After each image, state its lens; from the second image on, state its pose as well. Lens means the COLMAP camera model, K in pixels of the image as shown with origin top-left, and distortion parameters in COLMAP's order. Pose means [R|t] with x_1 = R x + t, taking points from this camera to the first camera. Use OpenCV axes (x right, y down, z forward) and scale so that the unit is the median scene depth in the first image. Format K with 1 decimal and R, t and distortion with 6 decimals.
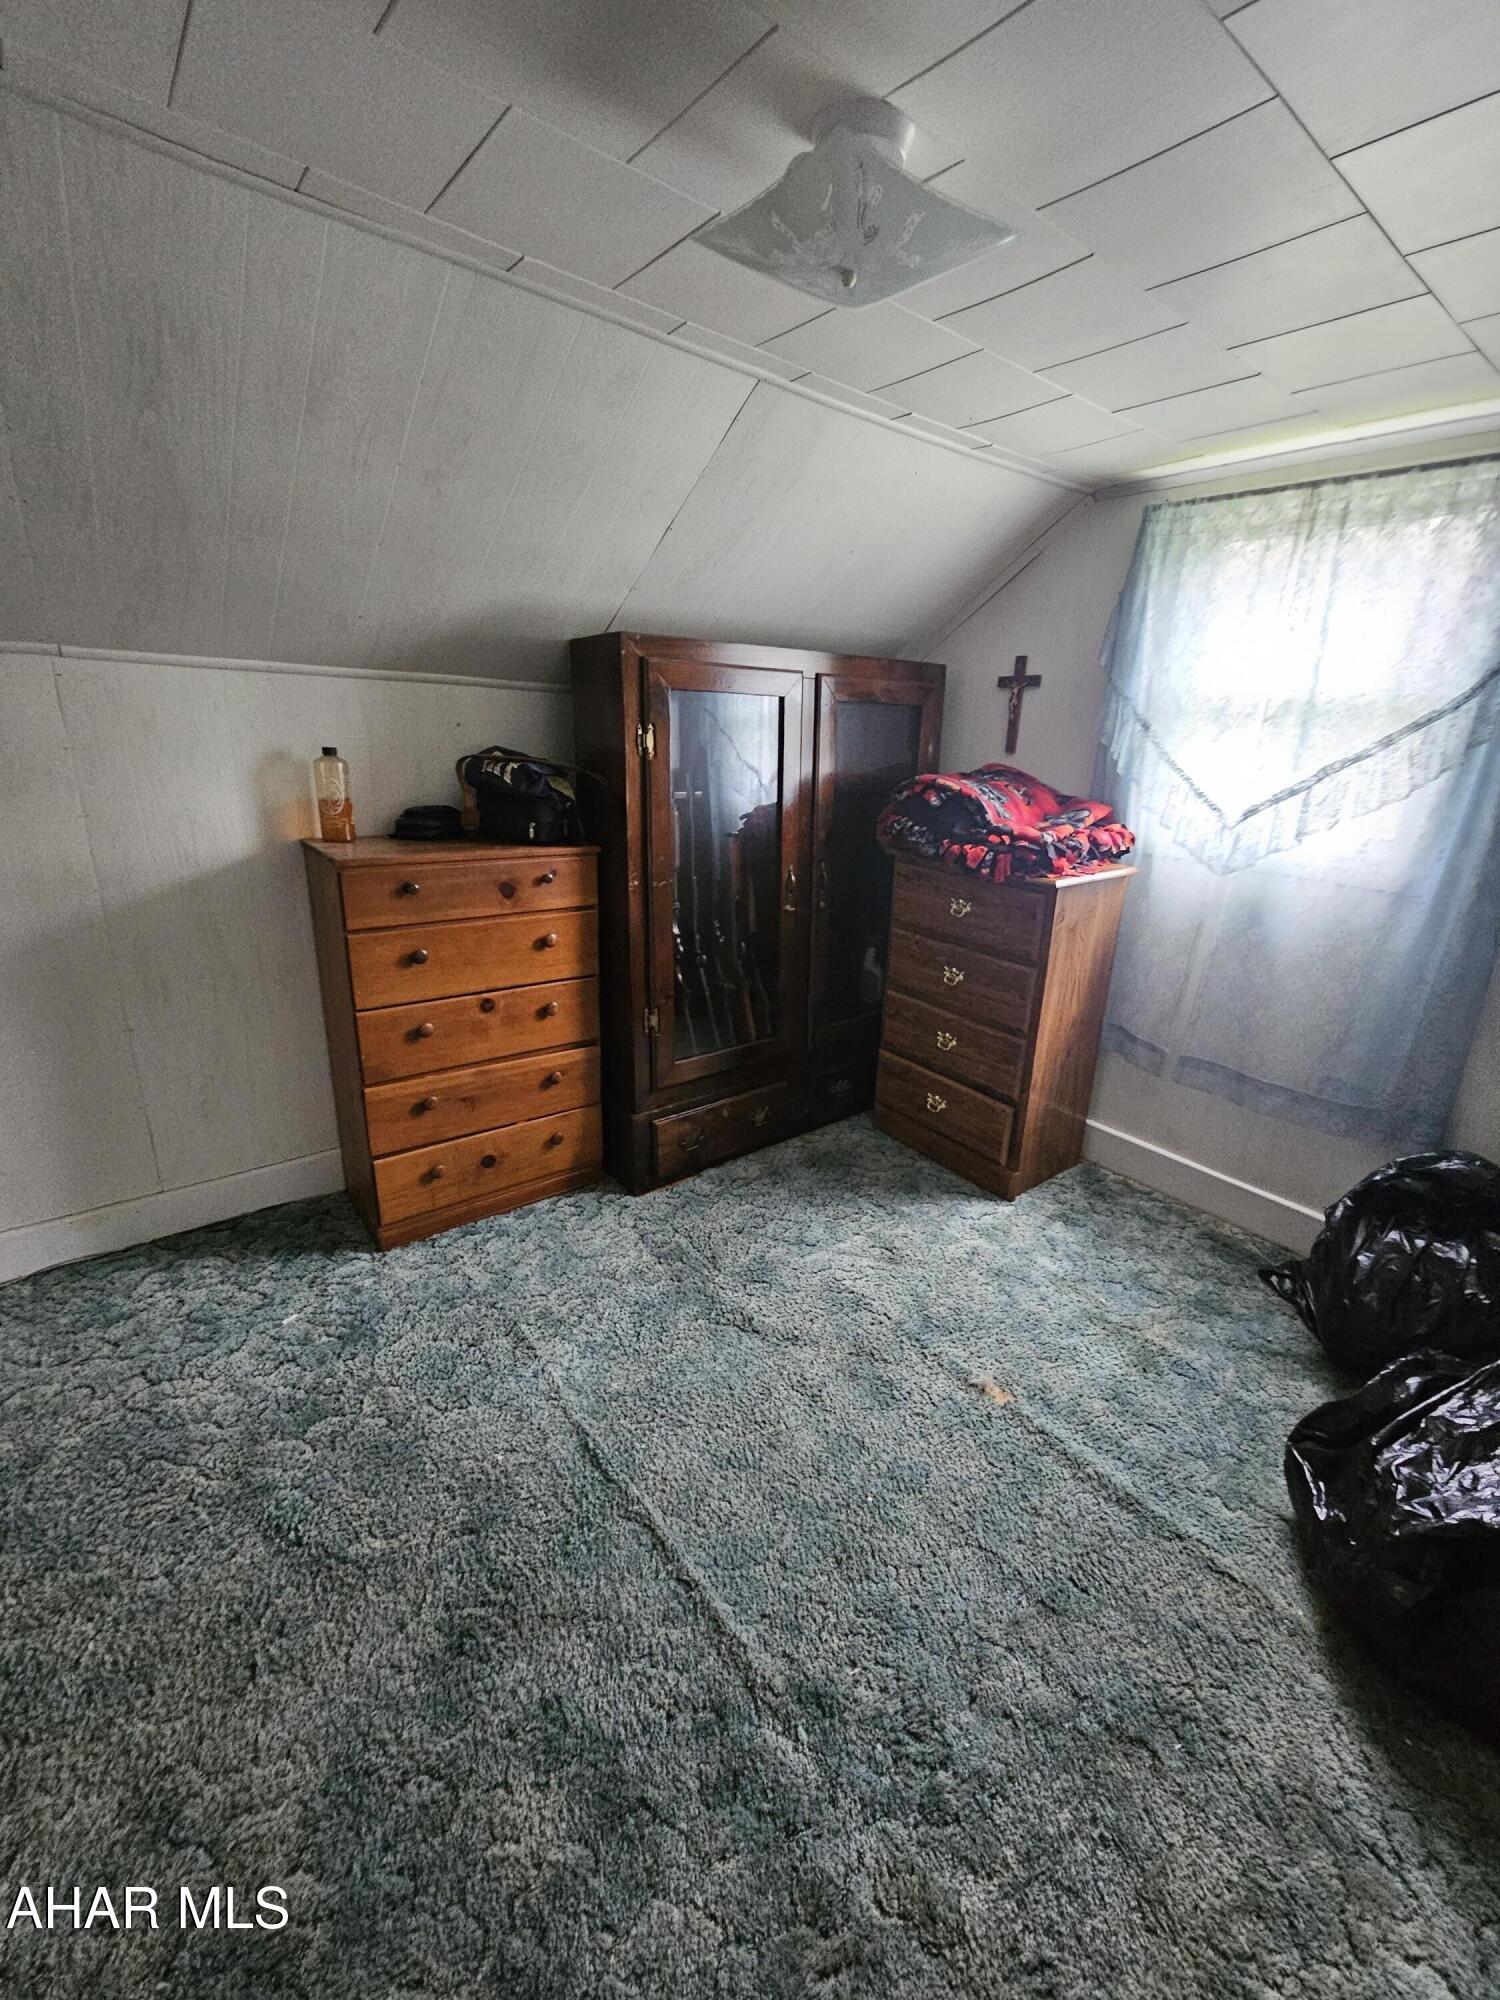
lens RADIAL K [[824.6, 0, 750.0], [0, 824.6, 1000.0], [0, 0, 1]] dist [-0.004434, 0.000734]
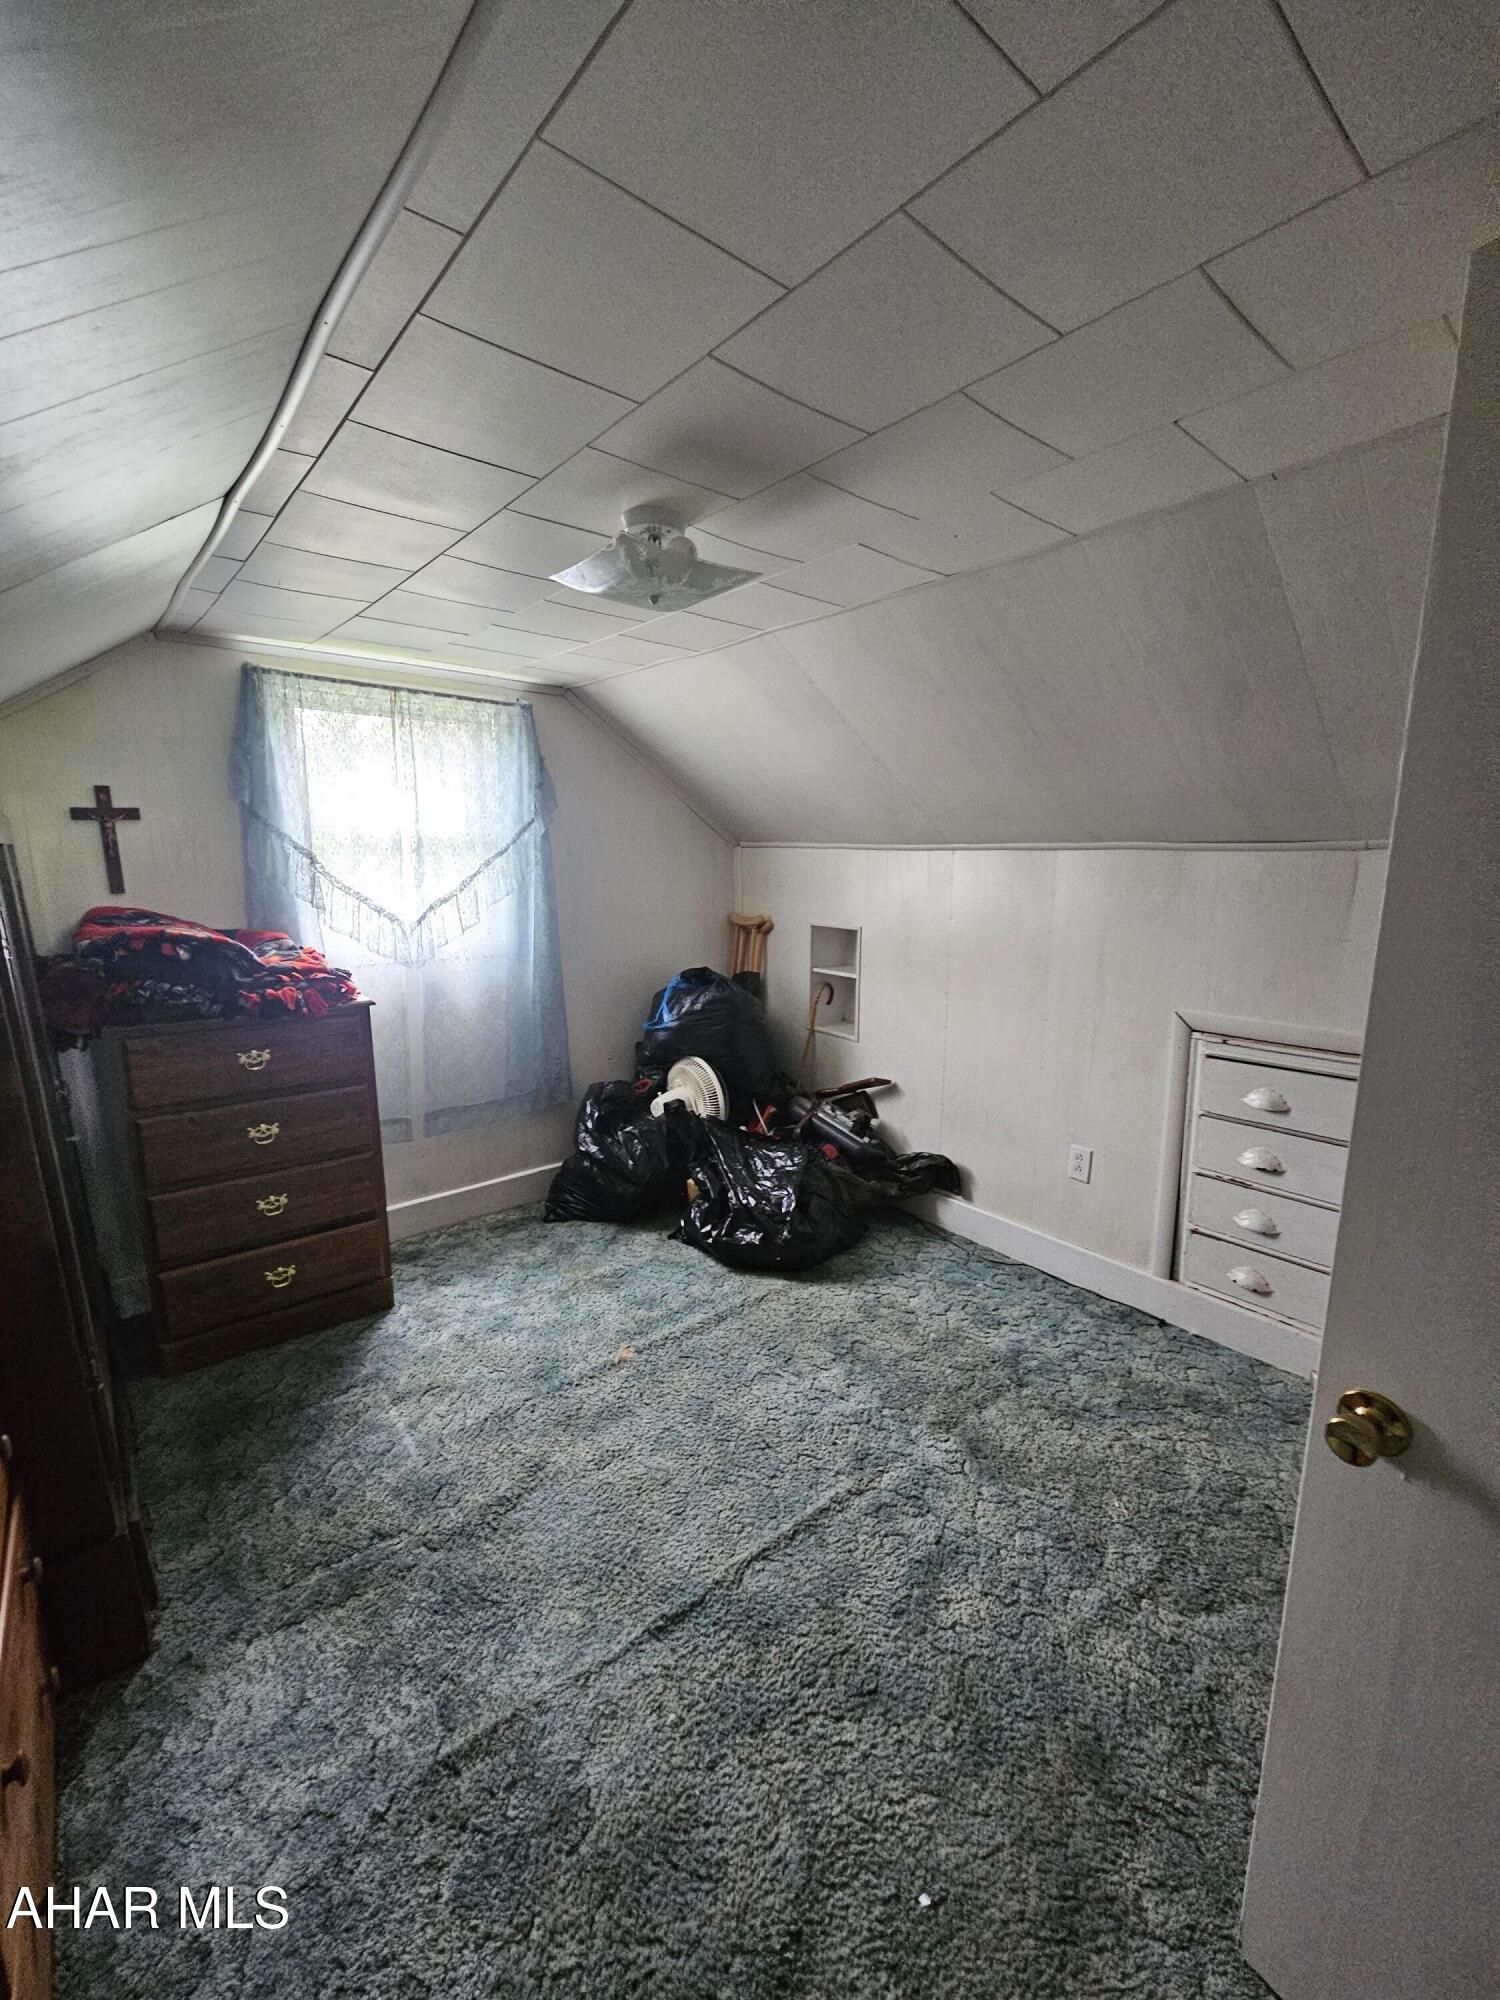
lens RADIAL K [[824.6, 0, 750.0], [0, 824.6, 1000.0], [0, 0, 1]] dist [-0.004434, 0.000734]
pose [[-0.022715, -0.216096, 0.976108, -0.790168], [0.313136, 0.925693, 0.212222, -0.242040], [-0.949437, 0.310475, 0.046641, 0.516601]]
